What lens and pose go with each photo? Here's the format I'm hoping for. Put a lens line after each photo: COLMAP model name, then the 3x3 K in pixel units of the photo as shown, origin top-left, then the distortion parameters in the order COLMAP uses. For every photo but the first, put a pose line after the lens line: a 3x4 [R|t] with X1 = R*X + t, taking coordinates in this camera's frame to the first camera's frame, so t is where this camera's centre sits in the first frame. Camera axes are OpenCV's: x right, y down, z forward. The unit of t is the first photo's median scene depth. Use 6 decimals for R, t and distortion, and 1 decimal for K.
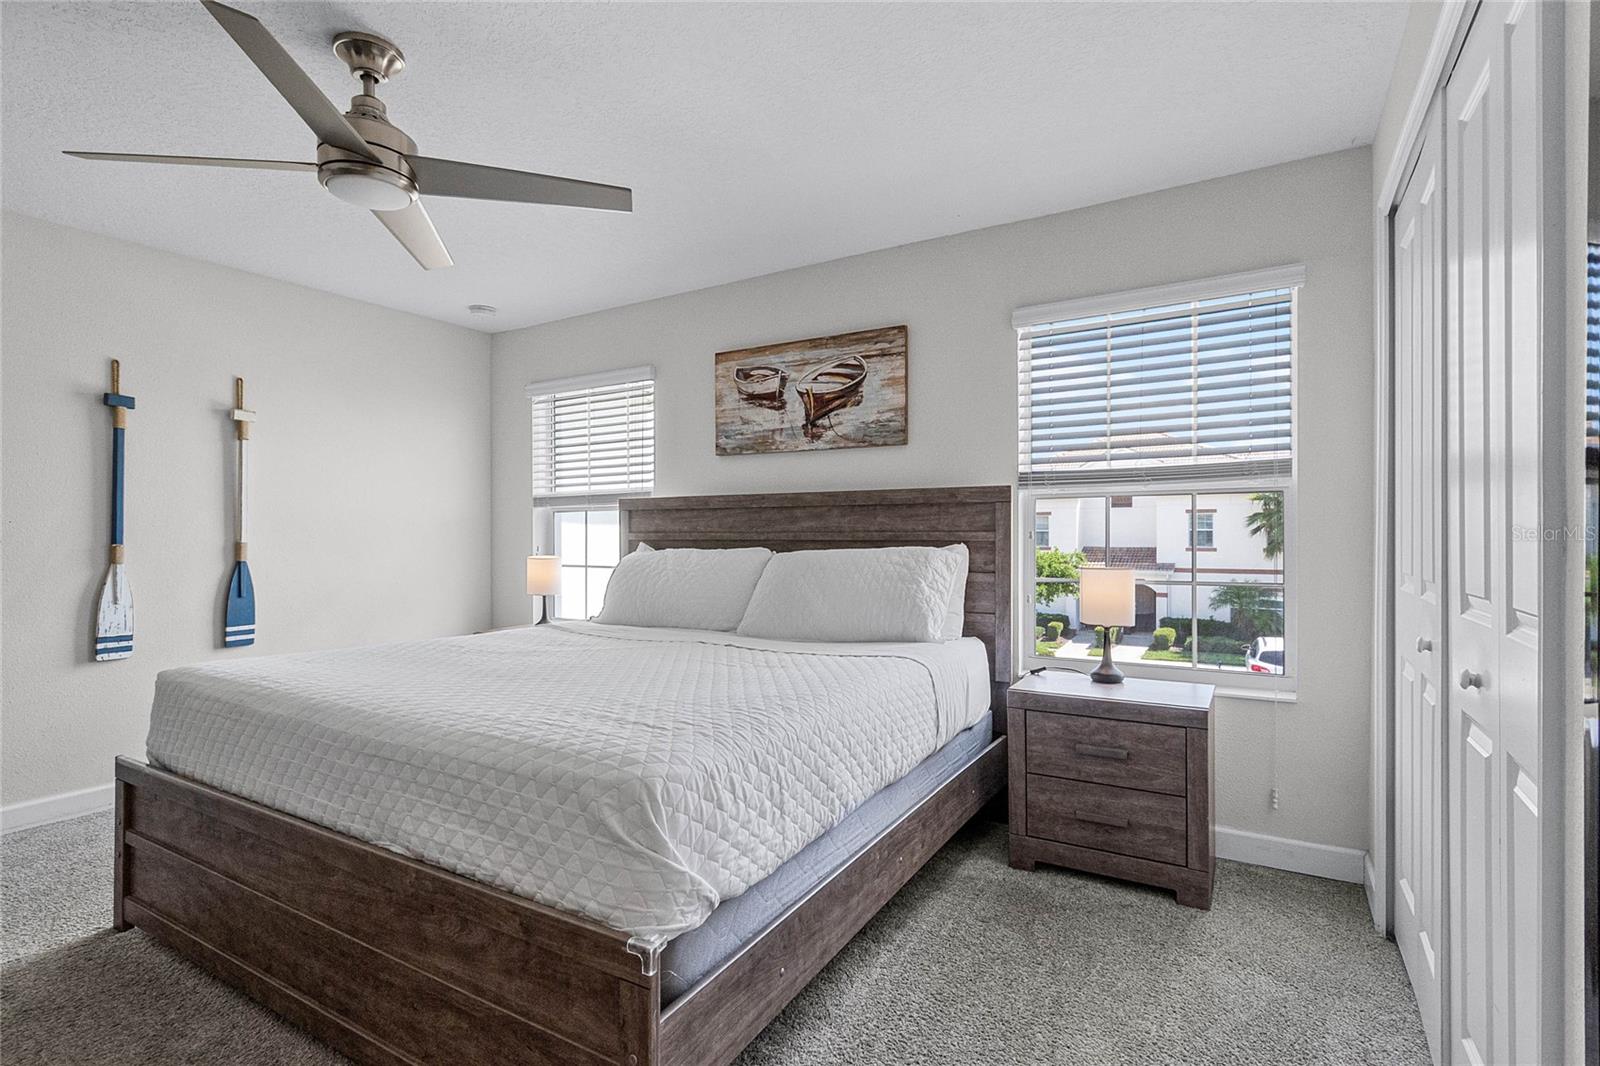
lens RADIAL K [[784.0, 0, 800.0], [0, 784.0, 533.0], [0, 0, 1]] dist [0.011294, -0.000146]
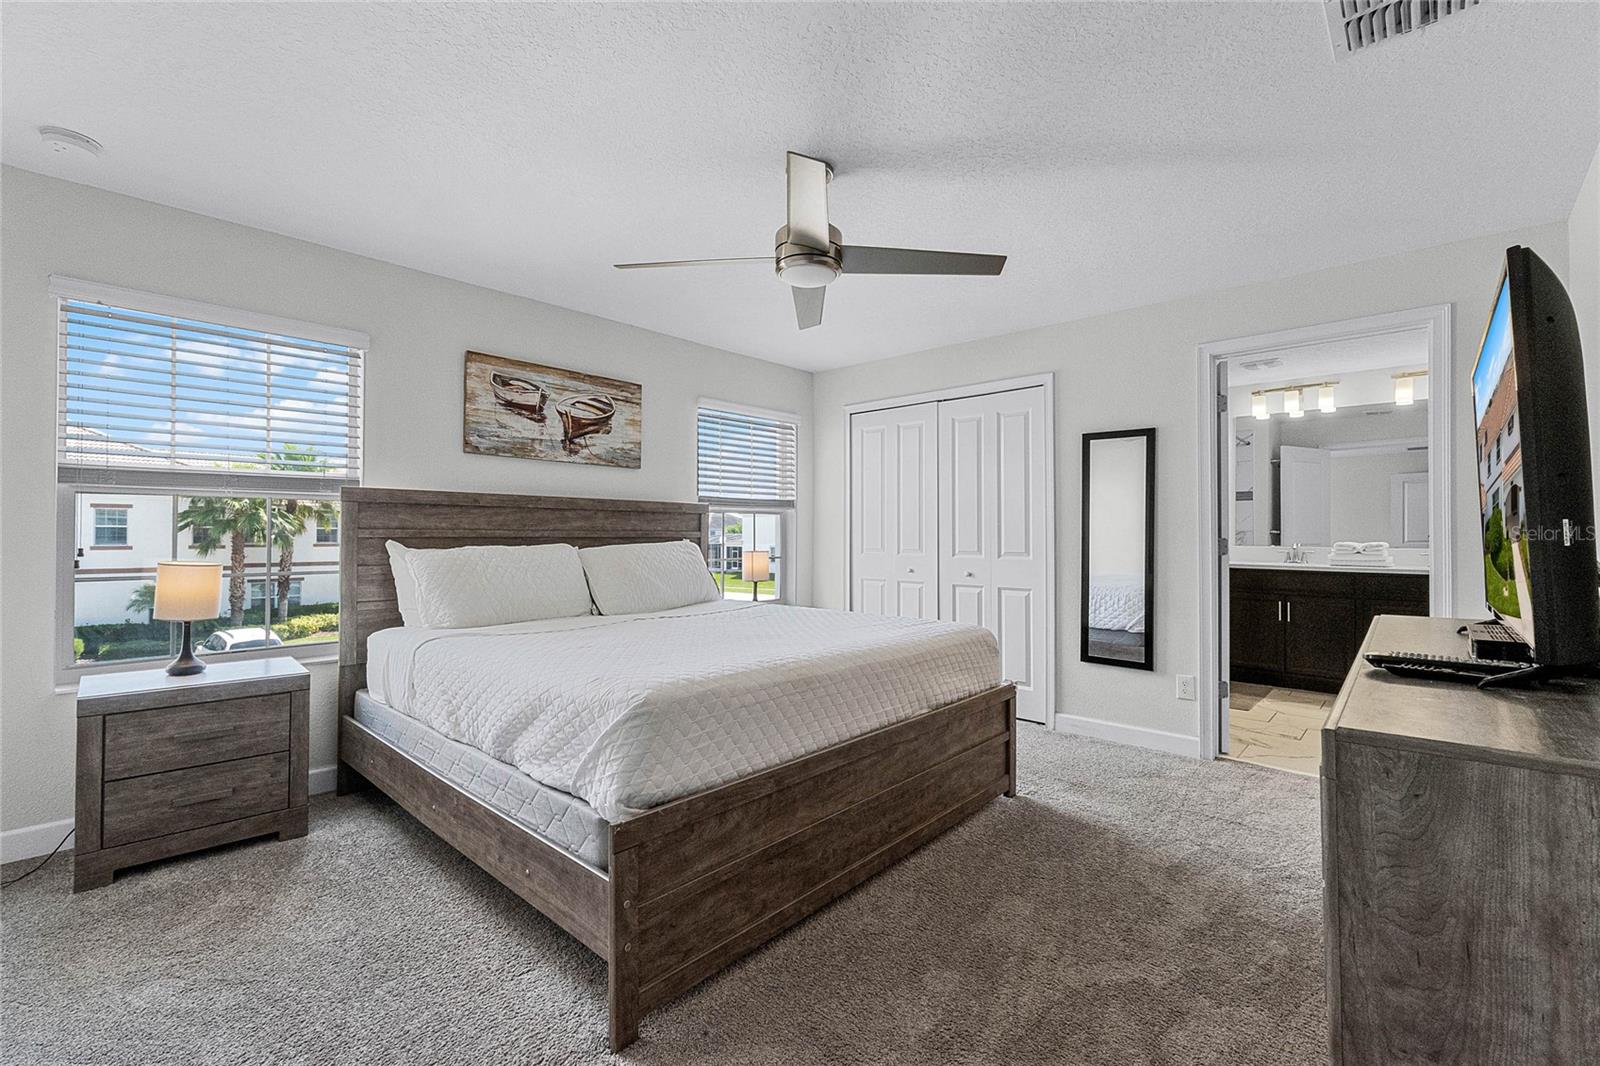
lens RADIAL K [[696.3, 0, 794.9], [0, 696.3, 528.0], [0, 0, 1]] dist [-0.000219, 0.000509]
pose [[0.190966, 0.011565, 0.981528, -0.969487], [-0.007155, 0.999920, -0.010389, 0.003881], [-0.981571, -0.005038, 0.191034, 0.454368]]
